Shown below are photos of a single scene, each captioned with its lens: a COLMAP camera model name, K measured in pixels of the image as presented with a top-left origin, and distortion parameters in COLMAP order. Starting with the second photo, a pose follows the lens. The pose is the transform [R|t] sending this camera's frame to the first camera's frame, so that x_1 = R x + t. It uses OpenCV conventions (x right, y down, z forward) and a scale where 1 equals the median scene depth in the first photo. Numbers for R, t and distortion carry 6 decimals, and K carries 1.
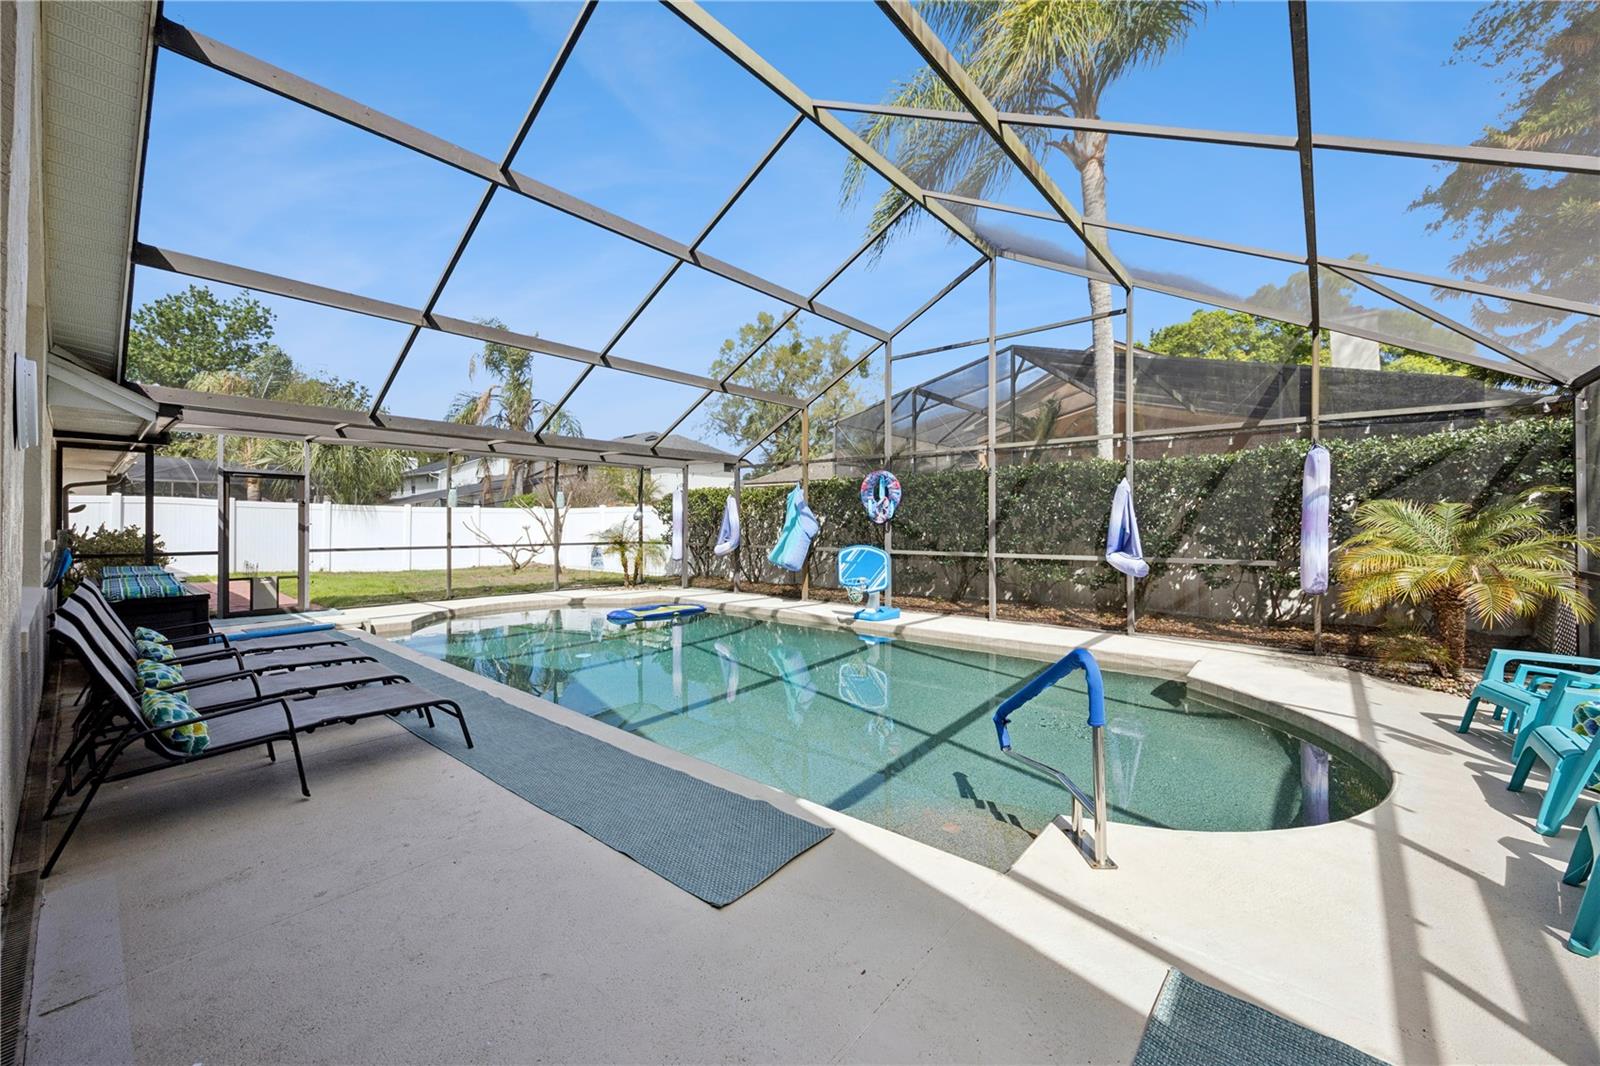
lens RADIAL K [[615.1, 0, 802.7], [0, 615.1, 524.9], [0, 0, 1]] dist [0.000868, 0.000106]
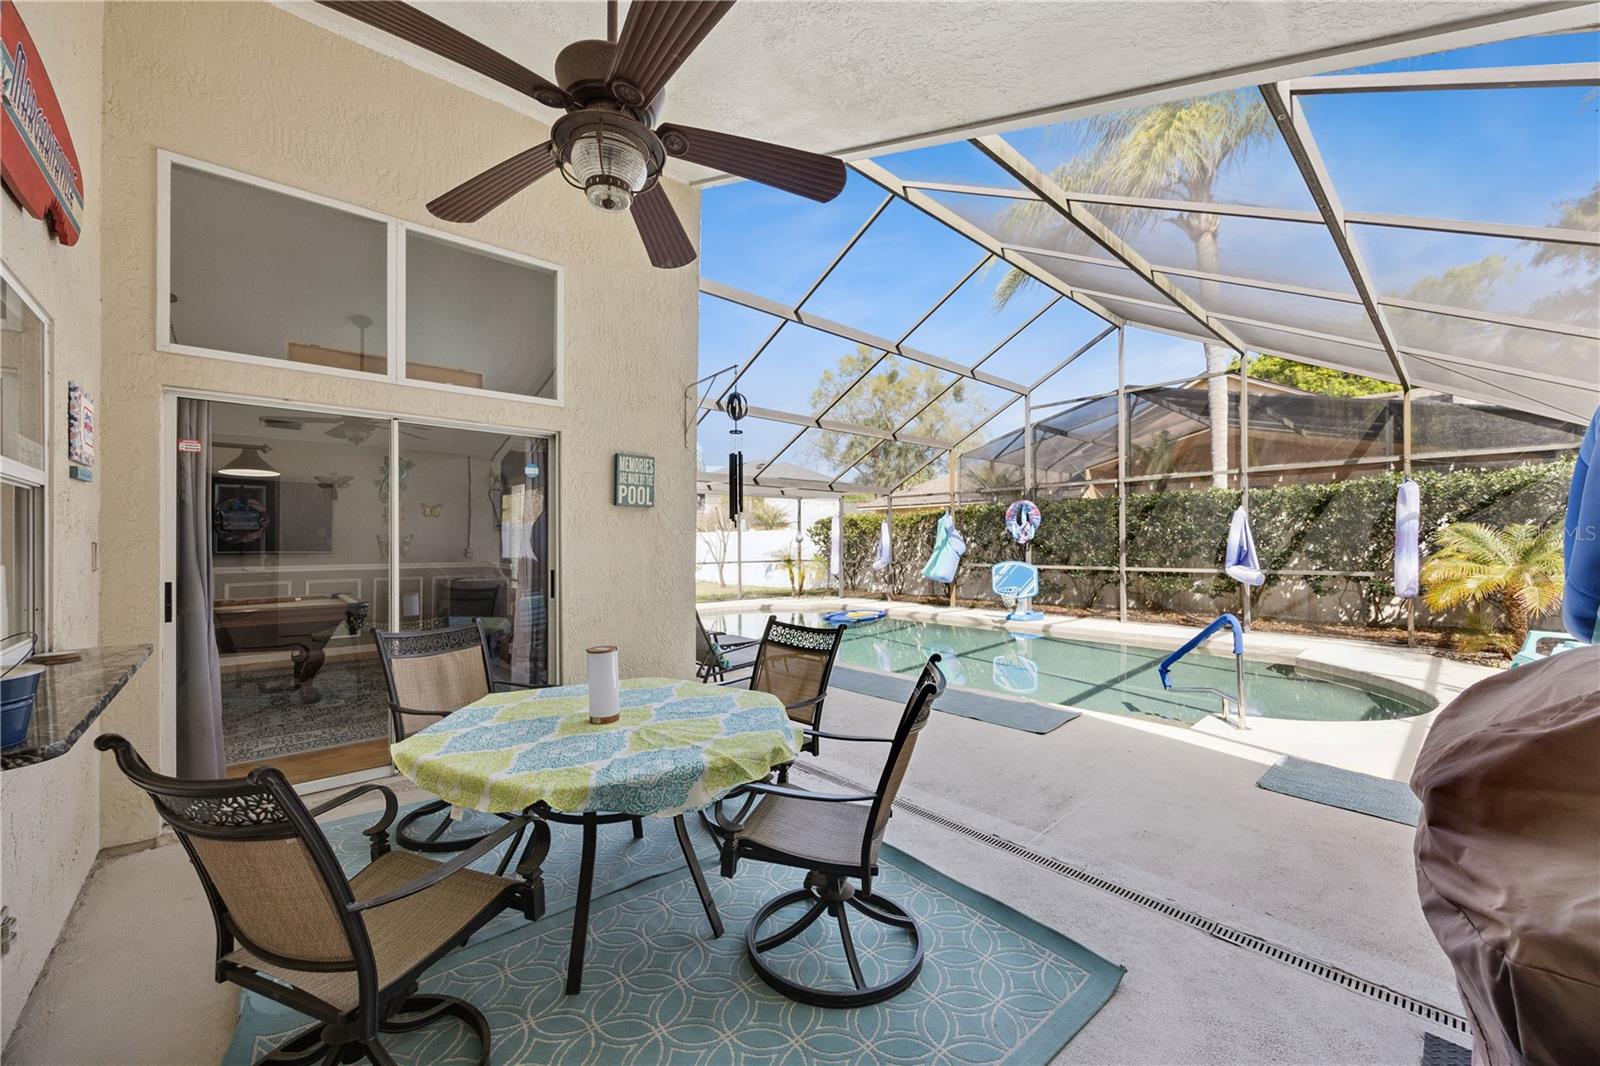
lens RADIAL K [[615.1, 0, 796.5], [0, 615.1, 543.7], [0, 0, 1]] dist [-0.000899, -0.000243]
pose [[0.991635, -0.007115, -0.128880, -0.184425], [0.007032, 0.999975, -0.001097, -0.004401], [0.128885, 0.000181, 0.991660, -0.308753]]
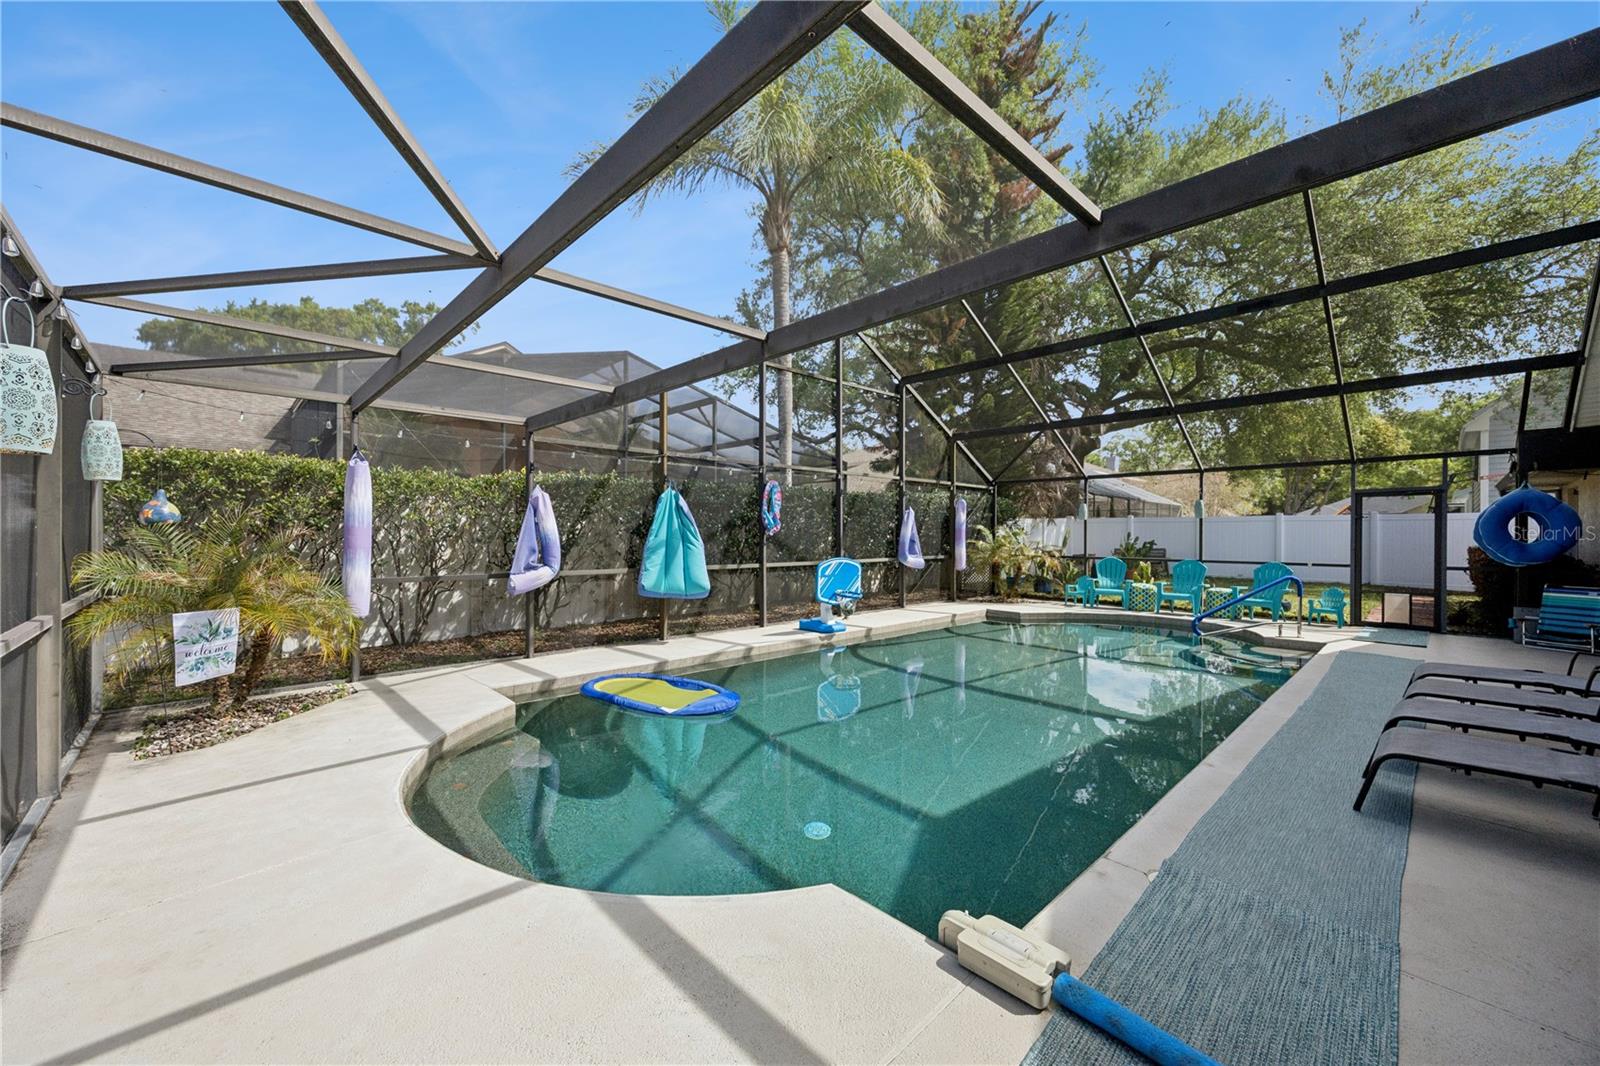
lens RADIAL K [[615.1, 0, 802.7], [0, 615.1, 524.9], [0, 0, 1]] dist [0.000868, 0.000106]
pose [[0.093620, 0.014285, 0.995506, -0.931933], [-0.003123, 0.999896, -0.014055, -0.006745], [-0.995603, -0.001793, 0.093655, 0.982472]]
